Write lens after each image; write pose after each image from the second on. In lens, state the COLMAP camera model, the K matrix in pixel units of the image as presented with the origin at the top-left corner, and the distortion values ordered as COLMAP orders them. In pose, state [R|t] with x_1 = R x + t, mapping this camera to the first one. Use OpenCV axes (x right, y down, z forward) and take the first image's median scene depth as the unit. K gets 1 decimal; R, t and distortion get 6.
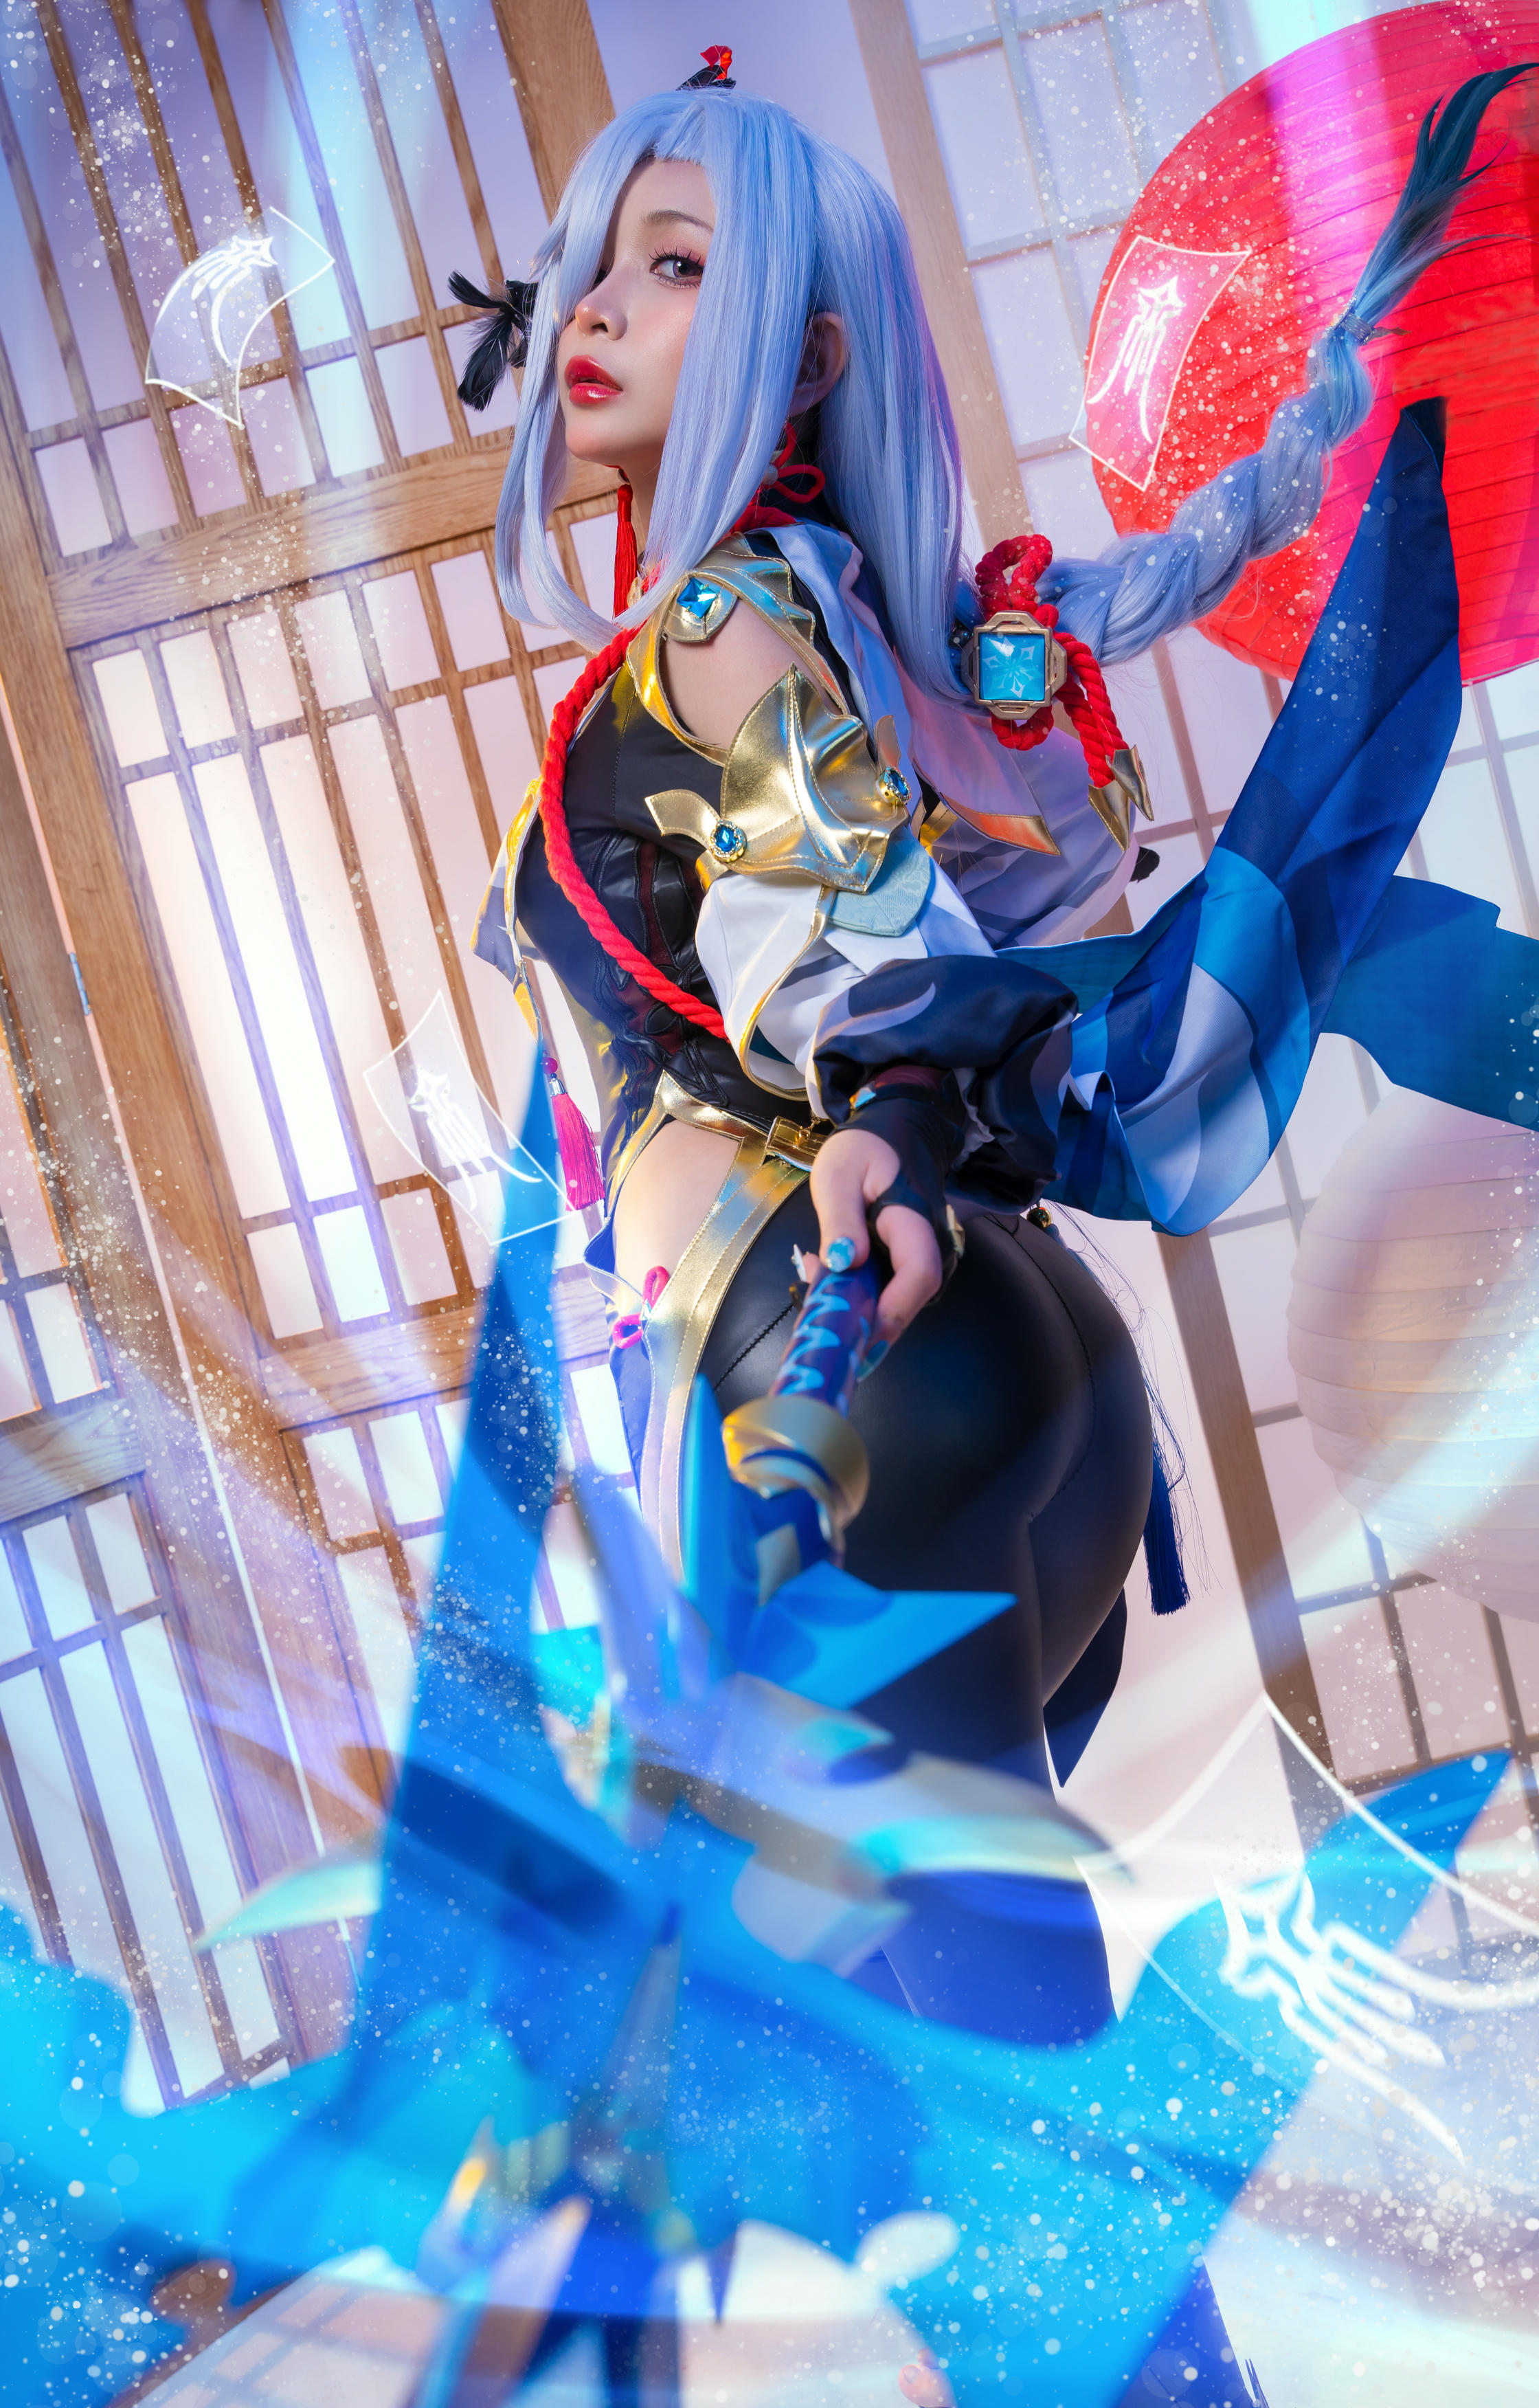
lens RADIAL K [[2365.0, 0, 784.6], [0, 2365.0, 1215.7], [0, 0, 1]] dist [-0.016114, 0.000000]
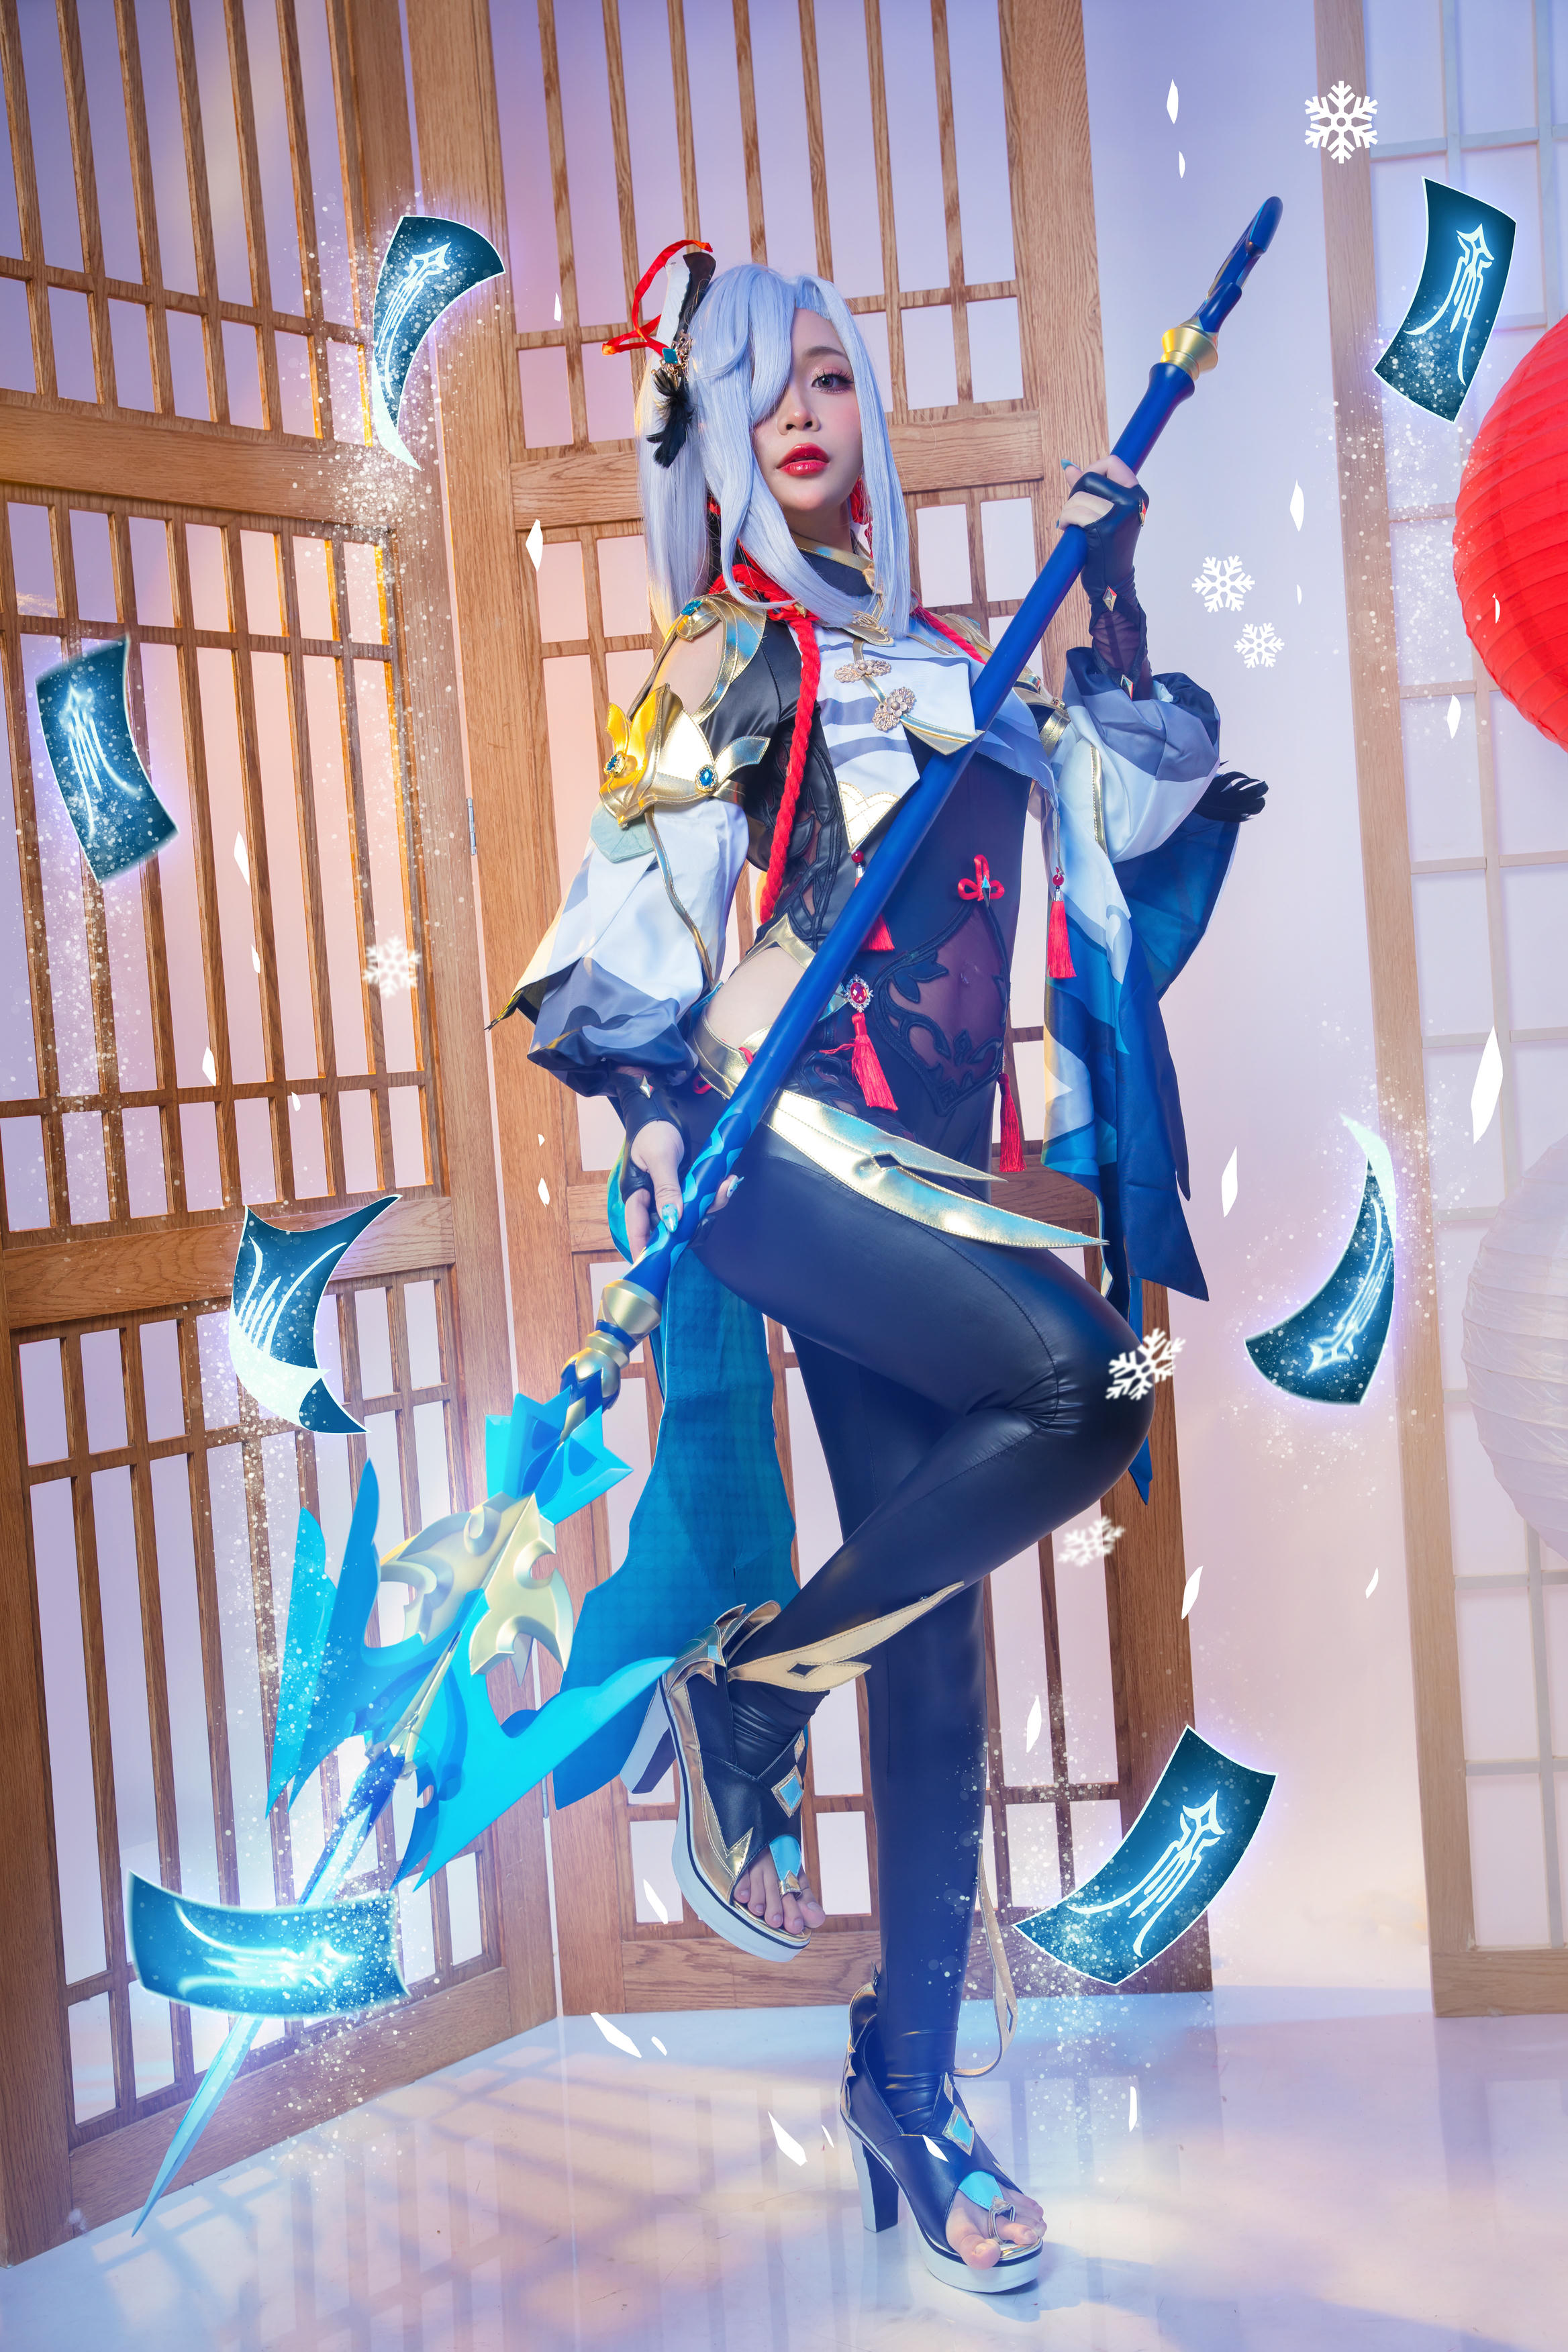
lens RADIAL K [[2955.5, 0, 769.2], [0, 2955.5, 1176.5], [0, 0, 1]] dist [0.084052, 0.000000]
pose [[0.983670, 0.178192, -0.025335, -0.095658], [-0.178749, 0.983655, -0.021713, 0.071056], [0.021052, 0.025887, 0.999443, -0.400964]]
